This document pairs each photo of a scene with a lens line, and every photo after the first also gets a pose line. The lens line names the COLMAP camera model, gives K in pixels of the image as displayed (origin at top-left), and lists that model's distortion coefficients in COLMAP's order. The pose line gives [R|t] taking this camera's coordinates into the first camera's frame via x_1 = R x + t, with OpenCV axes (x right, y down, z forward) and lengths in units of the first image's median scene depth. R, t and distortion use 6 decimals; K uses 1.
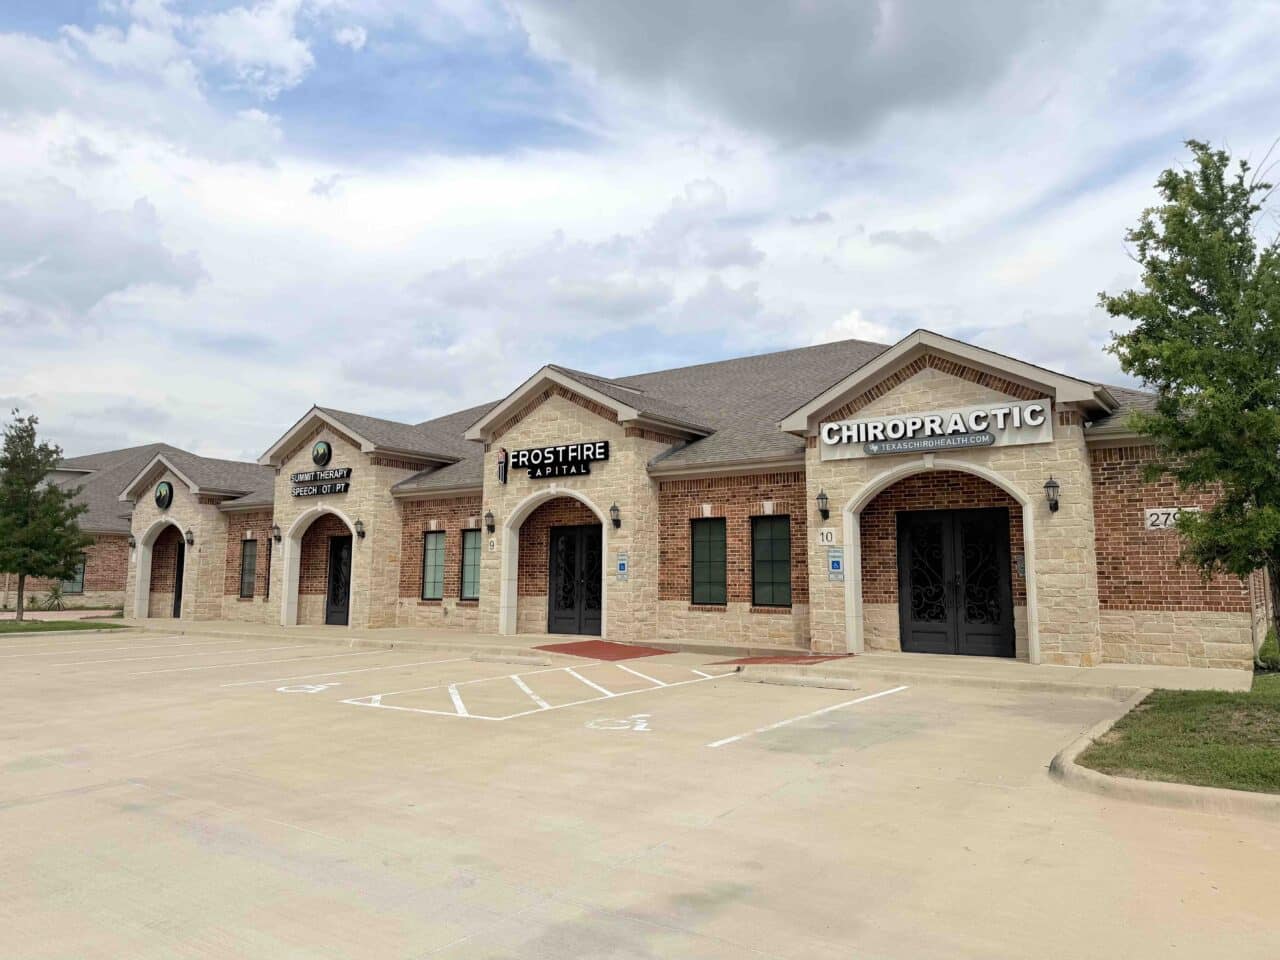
lens RADIAL K [[860.1, 0, 640.0], [0, 860.1, 480.0], [0, 0, 1]] dist [0.002131, 0.000020]
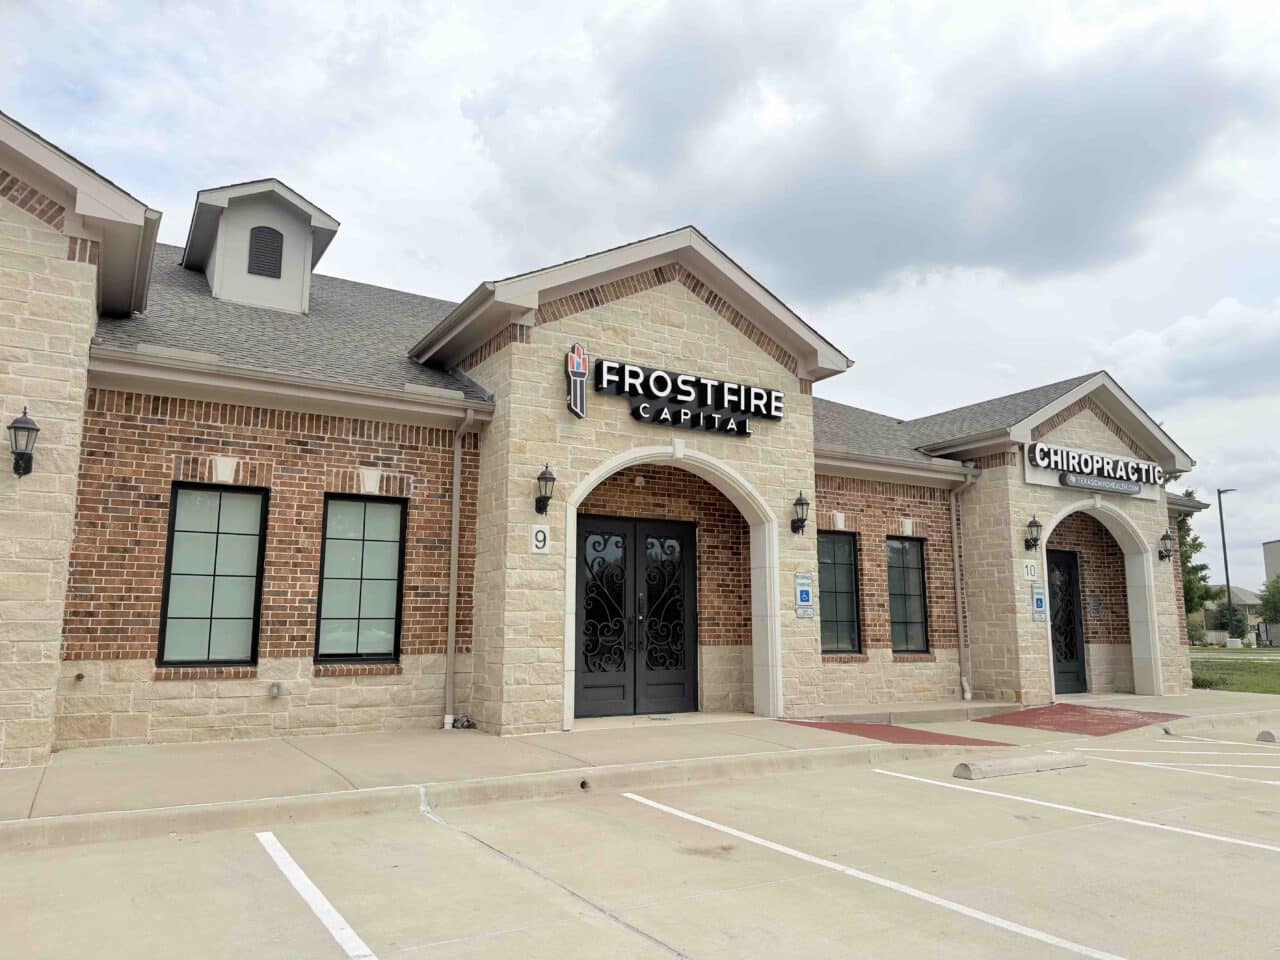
lens RADIAL K [[915.6, 0, 640.0], [0, 915.6, 480.0], [0, 0, 1]] dist [0.023978, 0.000219]
pose [[0.403225, 0.146435, 0.903309, -0.681017], [-0.108884, 0.987779, -0.111524, 0.104799], [-0.908600, -0.053386, 0.414241, 0.832530]]
